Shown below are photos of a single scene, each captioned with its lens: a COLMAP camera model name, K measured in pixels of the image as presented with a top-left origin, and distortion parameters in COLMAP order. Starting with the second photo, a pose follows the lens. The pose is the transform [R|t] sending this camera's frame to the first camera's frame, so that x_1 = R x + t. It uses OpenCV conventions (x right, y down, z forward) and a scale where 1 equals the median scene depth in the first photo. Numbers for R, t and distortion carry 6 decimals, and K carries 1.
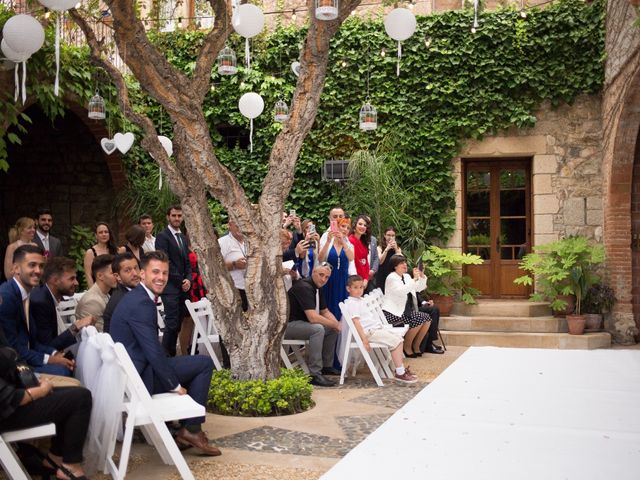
lens RADIAL K [[702.5, 0, 318.5], [0, 702.5, 250.1], [0, 0, 1]] dist [-0.062895, 0.035415]
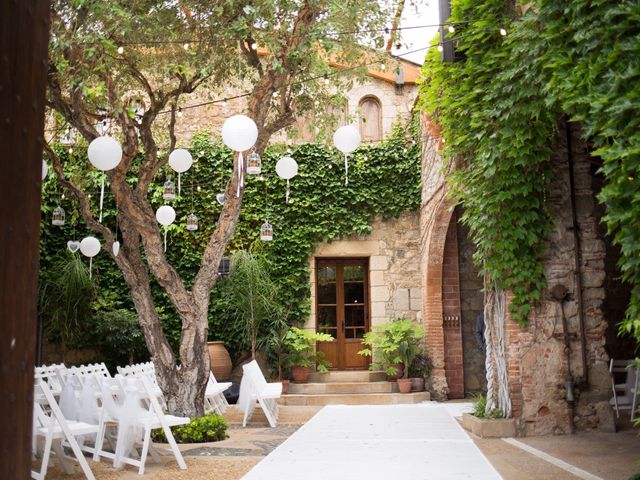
lens RADIAL K [[702.5, 0, 318.5], [0, 702.5, 250.1], [0, 0, 1]] dist [-0.062895, 0.035415]
pose [[0.971115, 0.022235, 0.237572, -0.095027], [0.008305, 0.991895, -0.126785, 0.017655], [-0.238465, 0.125096, 0.963060, -0.233422]]
